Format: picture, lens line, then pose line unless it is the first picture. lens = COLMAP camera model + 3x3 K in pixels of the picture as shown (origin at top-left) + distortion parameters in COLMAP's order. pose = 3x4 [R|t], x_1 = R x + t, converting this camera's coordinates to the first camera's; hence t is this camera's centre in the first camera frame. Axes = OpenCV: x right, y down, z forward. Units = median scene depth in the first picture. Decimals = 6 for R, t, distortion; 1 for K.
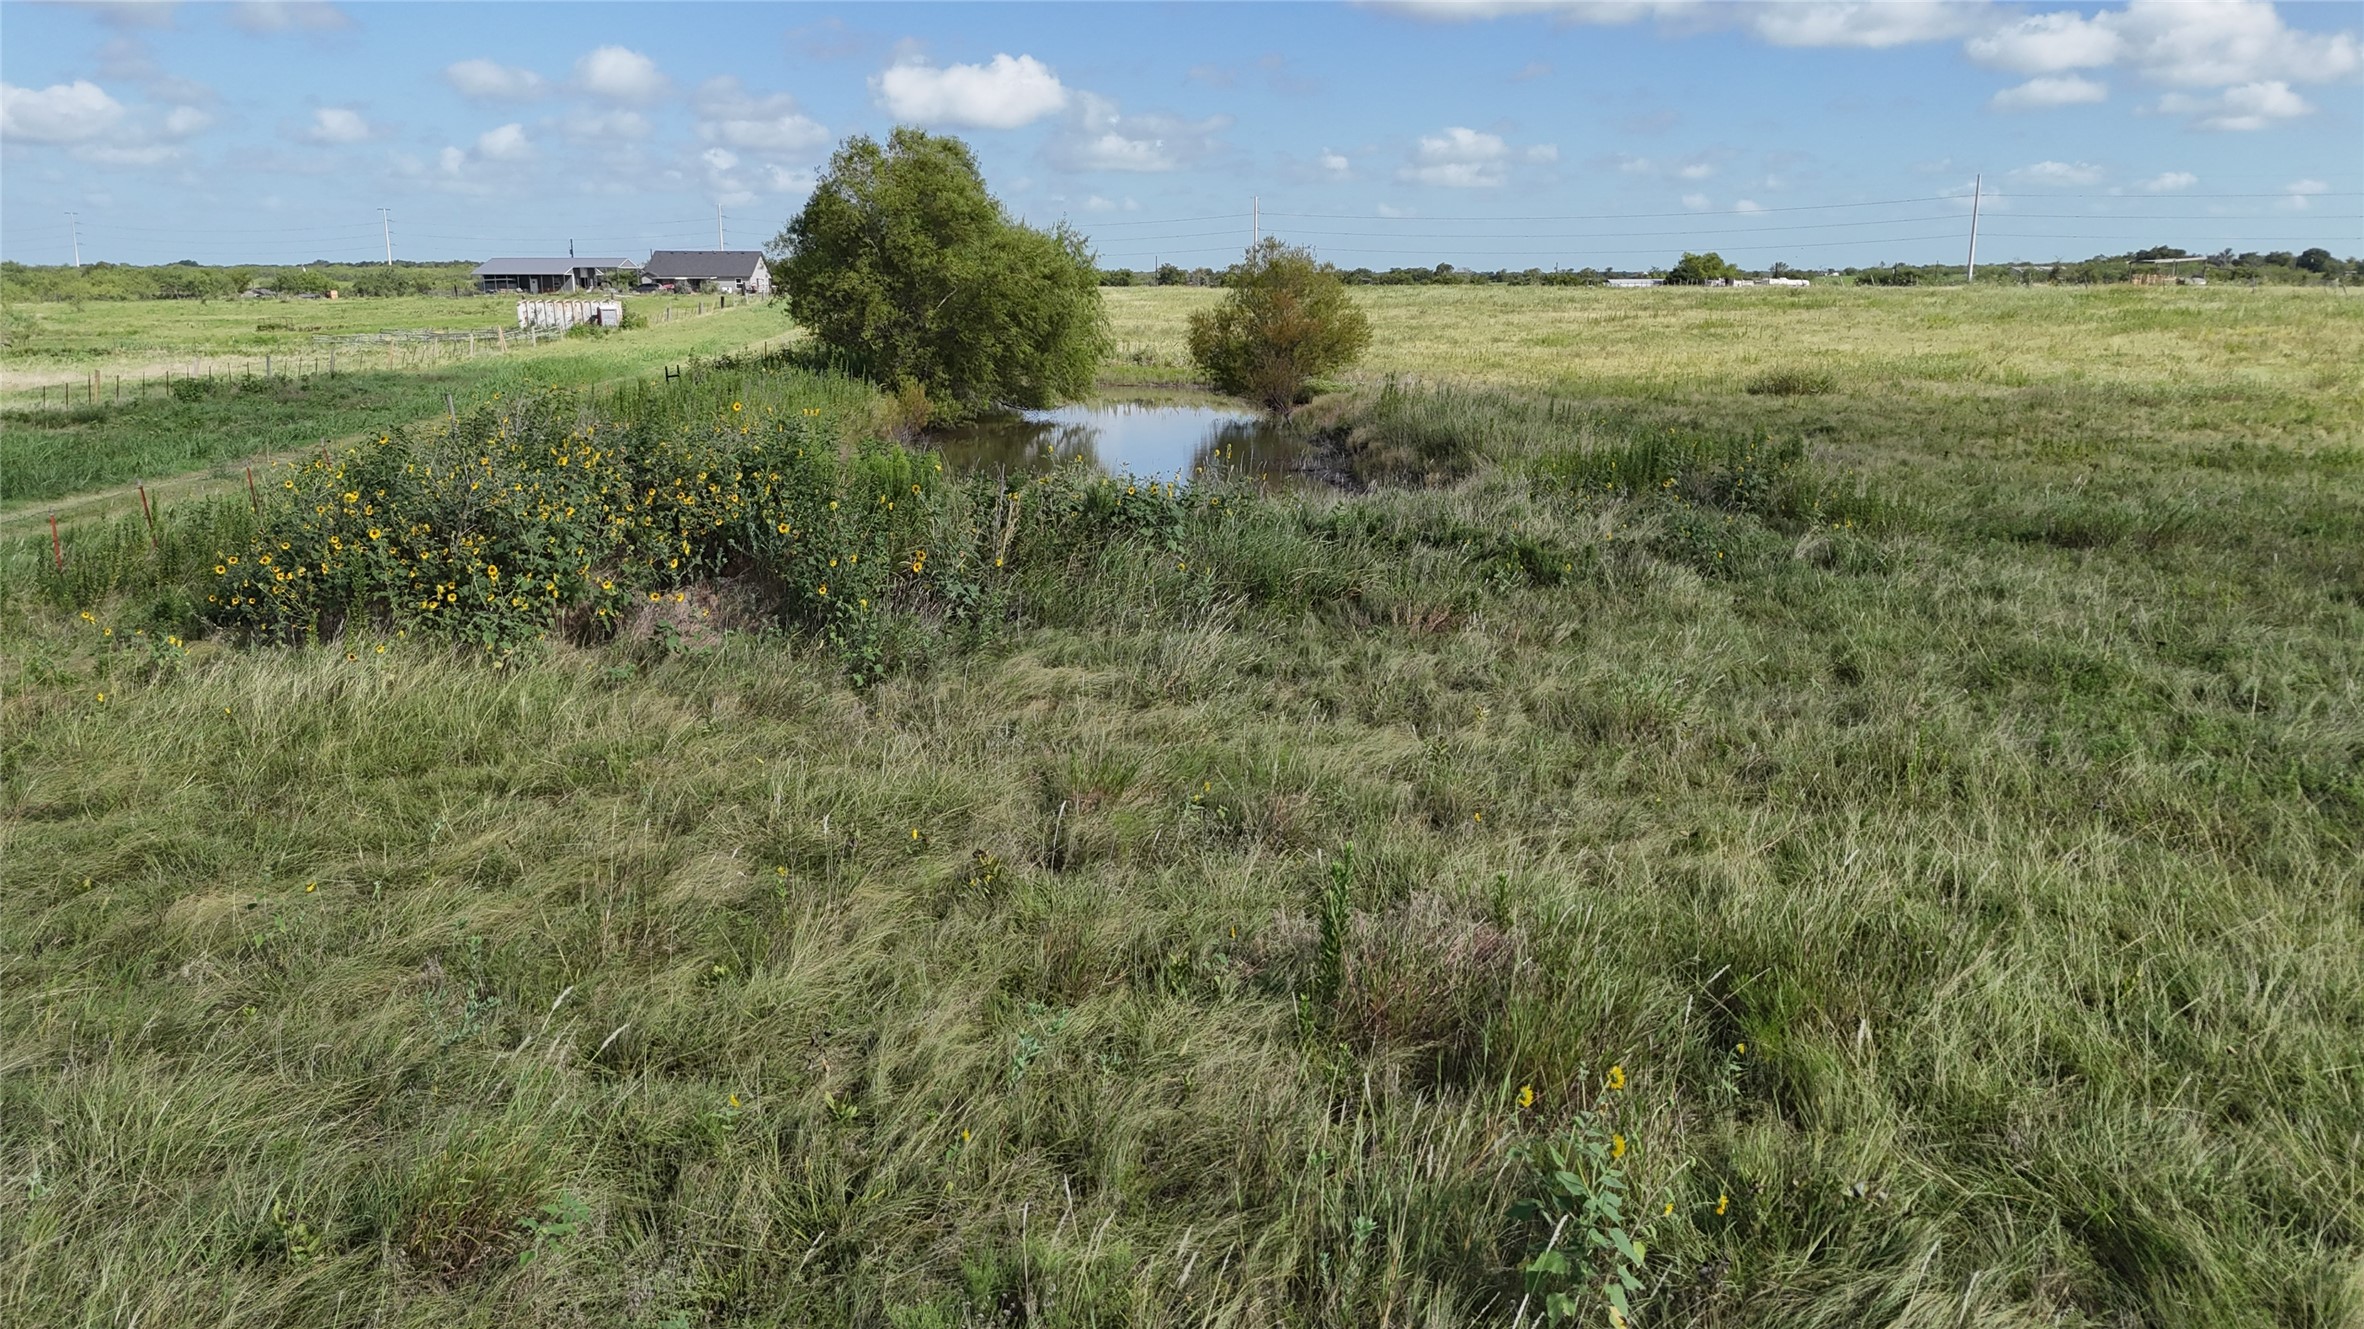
lens RADIAL K [[1748.8, 0, 1163.4], [0, 1748.8, 658.1], [0, 0, 1]] dist [0.054598, -0.046951]
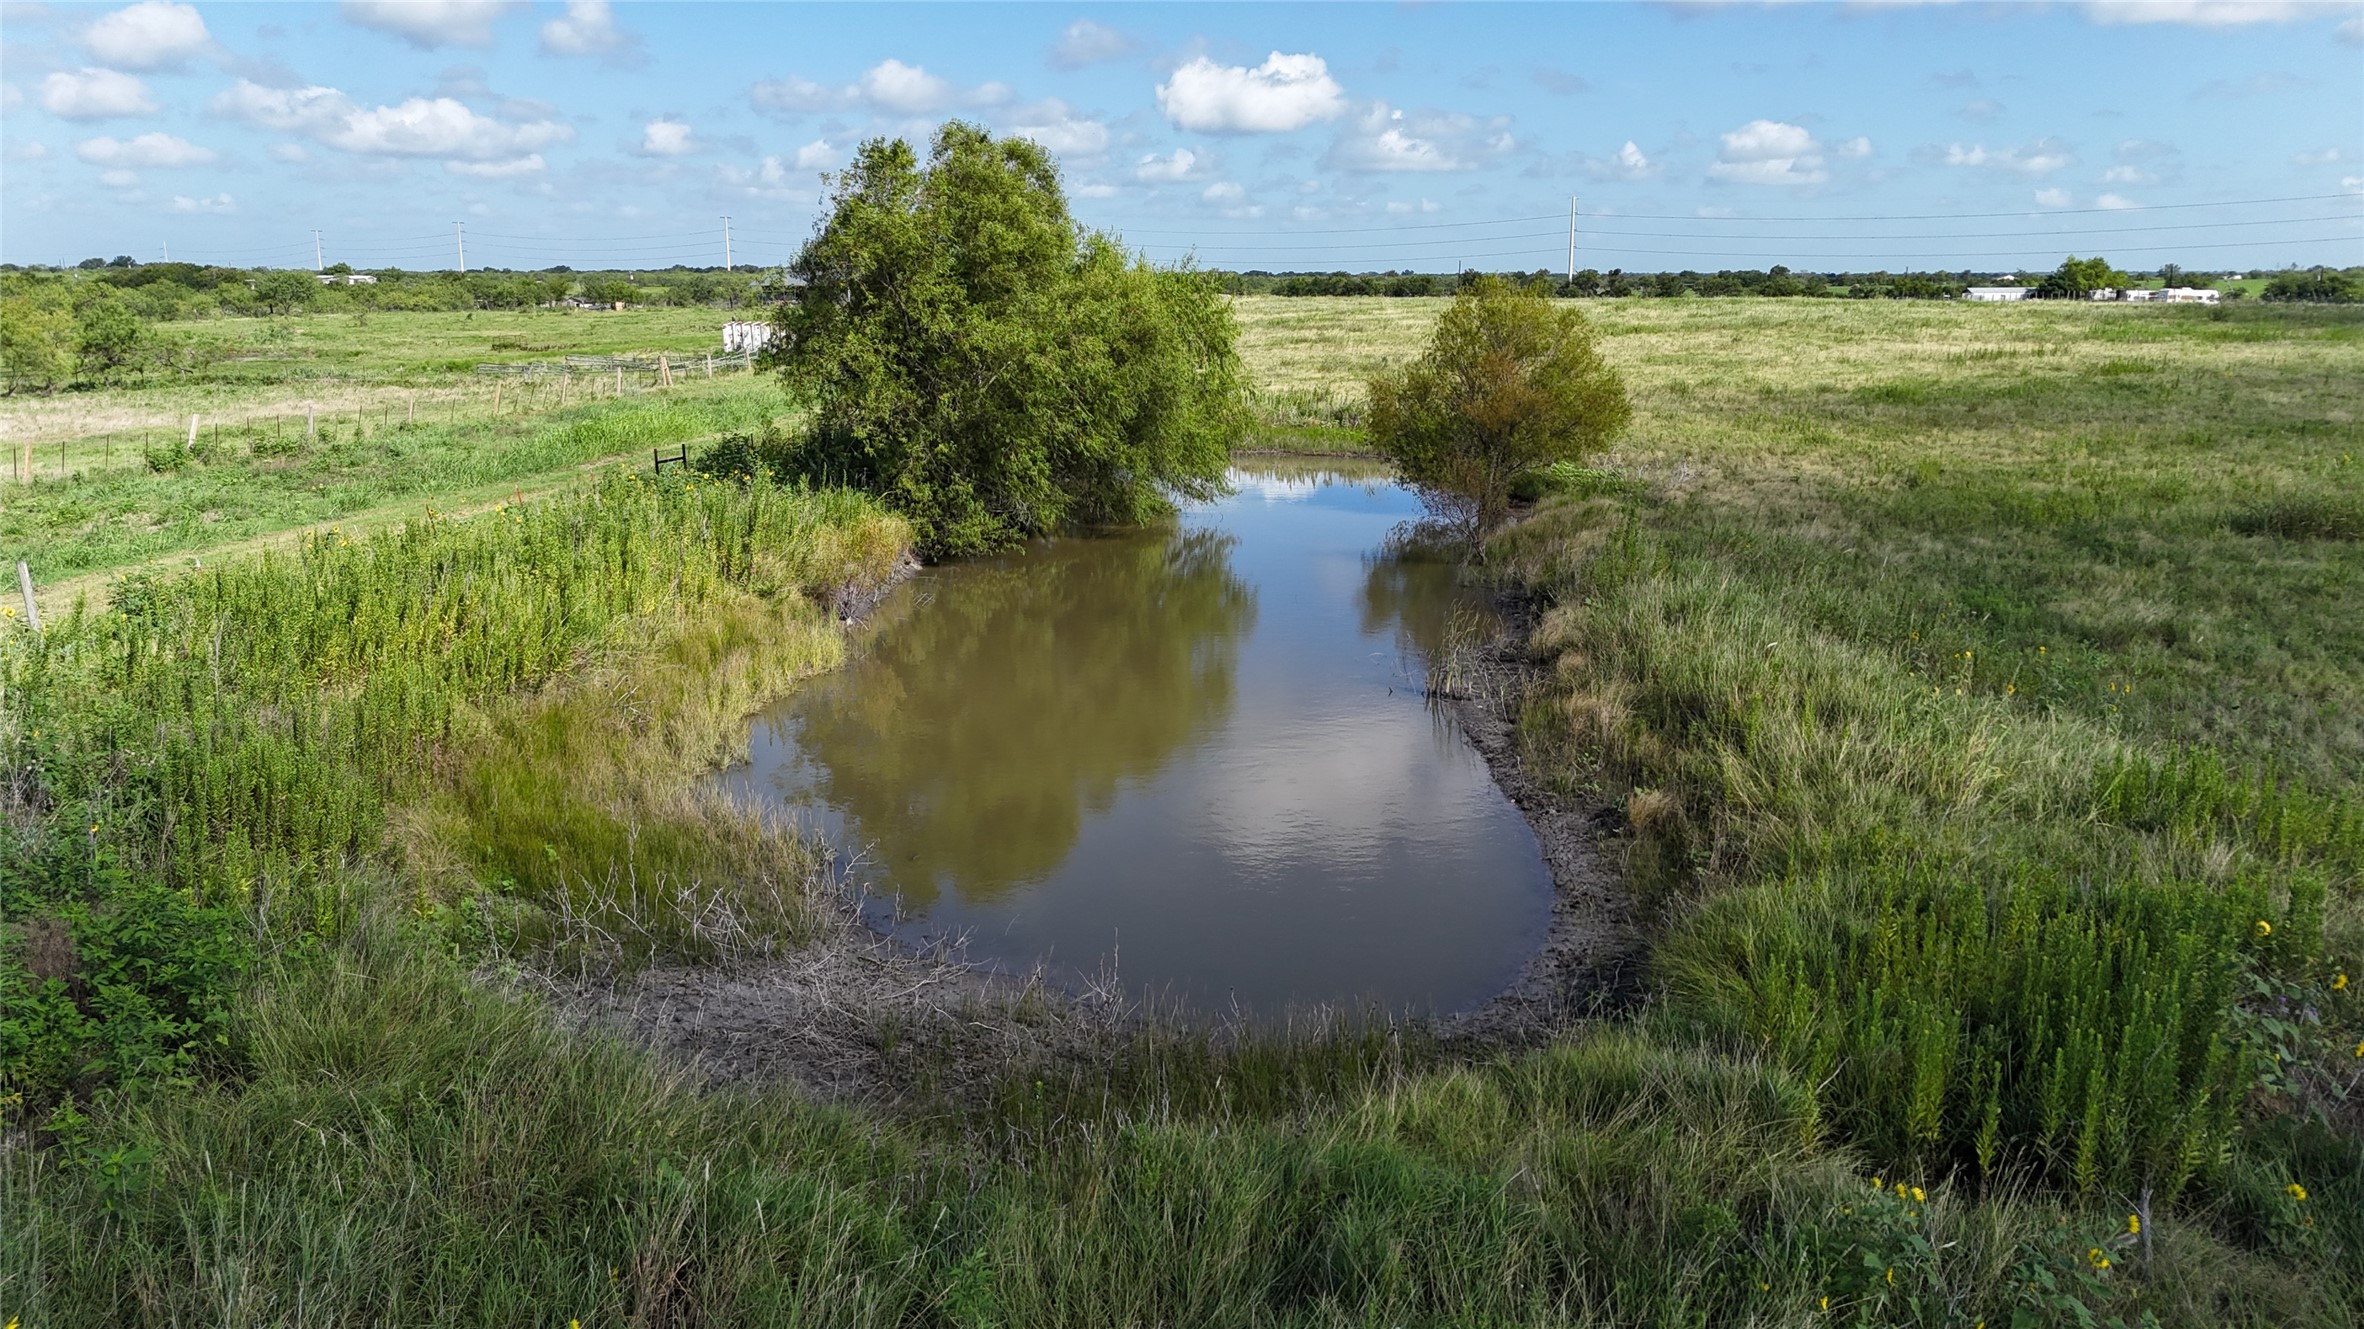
lens RADIAL K [[1748.8, 0, 1161.0], [0, 1748.8, 673.3], [0, 0, 1]] dist [0.054598, -0.046951]
pose [[0.984750, 0.038264, -0.169718, 0.026207], [-0.037017, 0.999259, 0.010510, -0.036339], [0.169994, -0.004067, 0.985437, 0.123619]]
